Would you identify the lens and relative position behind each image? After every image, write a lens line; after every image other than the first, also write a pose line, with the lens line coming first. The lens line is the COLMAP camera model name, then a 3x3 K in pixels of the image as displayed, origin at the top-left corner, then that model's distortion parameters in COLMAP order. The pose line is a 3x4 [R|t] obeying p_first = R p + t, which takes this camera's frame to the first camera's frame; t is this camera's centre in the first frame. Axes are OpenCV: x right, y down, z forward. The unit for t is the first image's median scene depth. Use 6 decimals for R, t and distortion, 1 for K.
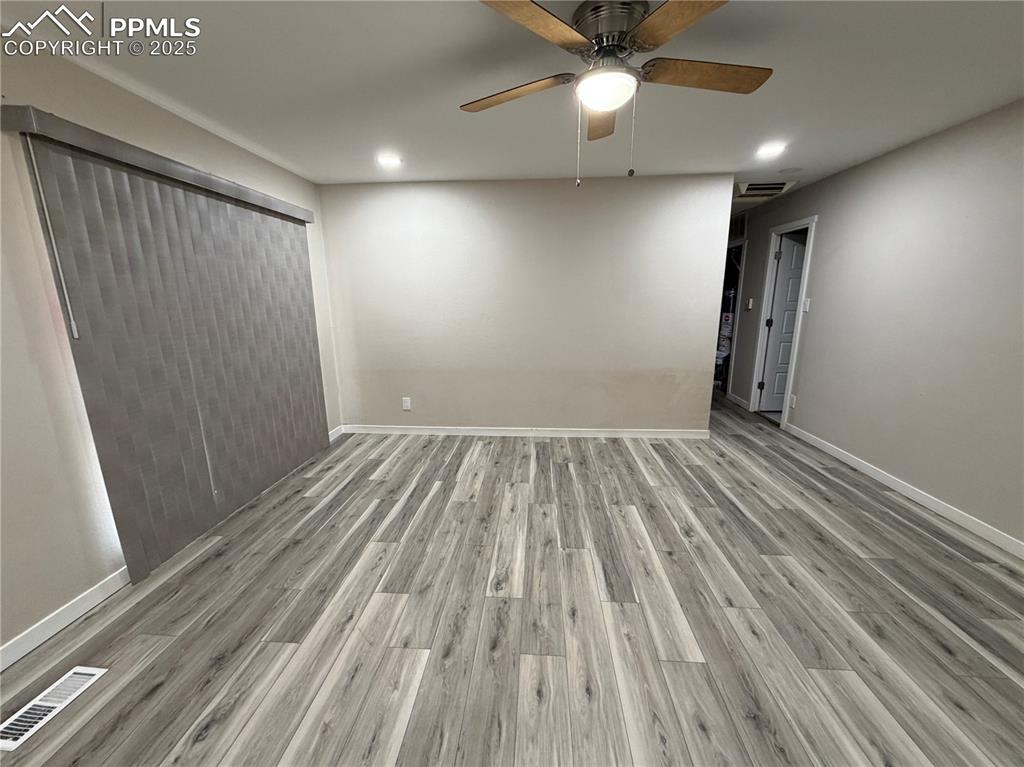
lens RADIAL K [[408.3, 0, 508.6], [0, 408.3, 385.4], [0, 0, 1]] dist [-0.000103, 0.000137]
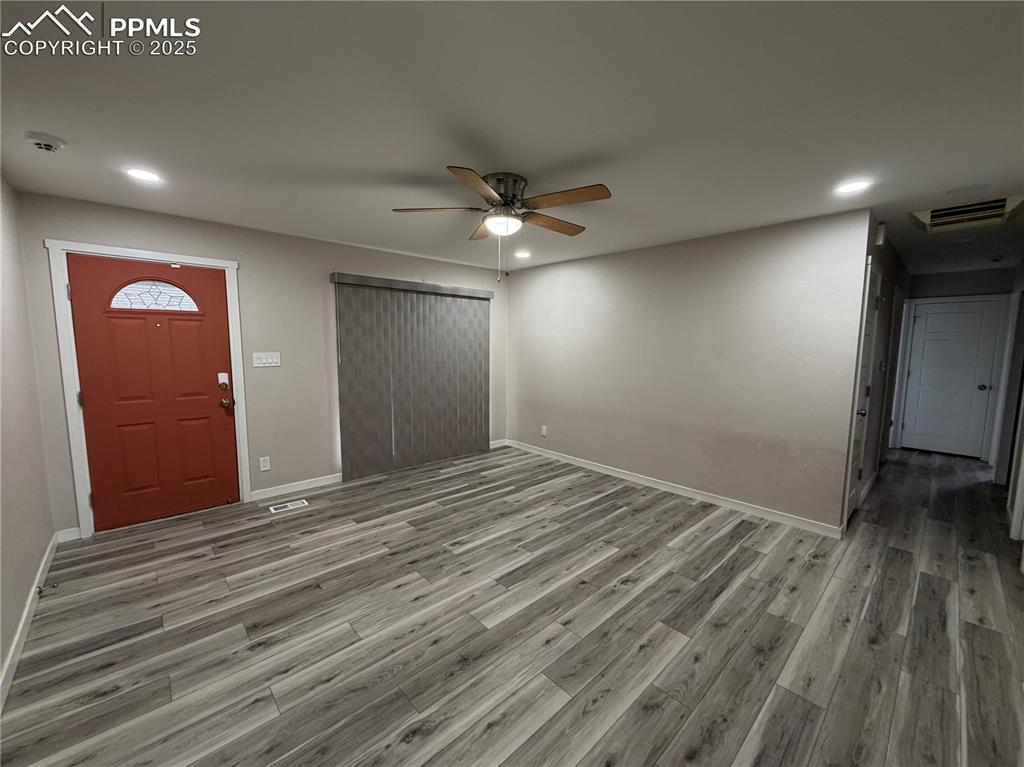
lens RADIAL K [[421.5, 0, 521.9], [0, 421.5, 384.0], [0, 0, 1]] dist [0.000360, 0.000122]
pose [[0.726276, 0.082993, -0.682375, 0.769939], [-0.161624, 0.985473, -0.052166, -0.025086], [0.668132, 0.148175, 0.729139, -0.020168]]
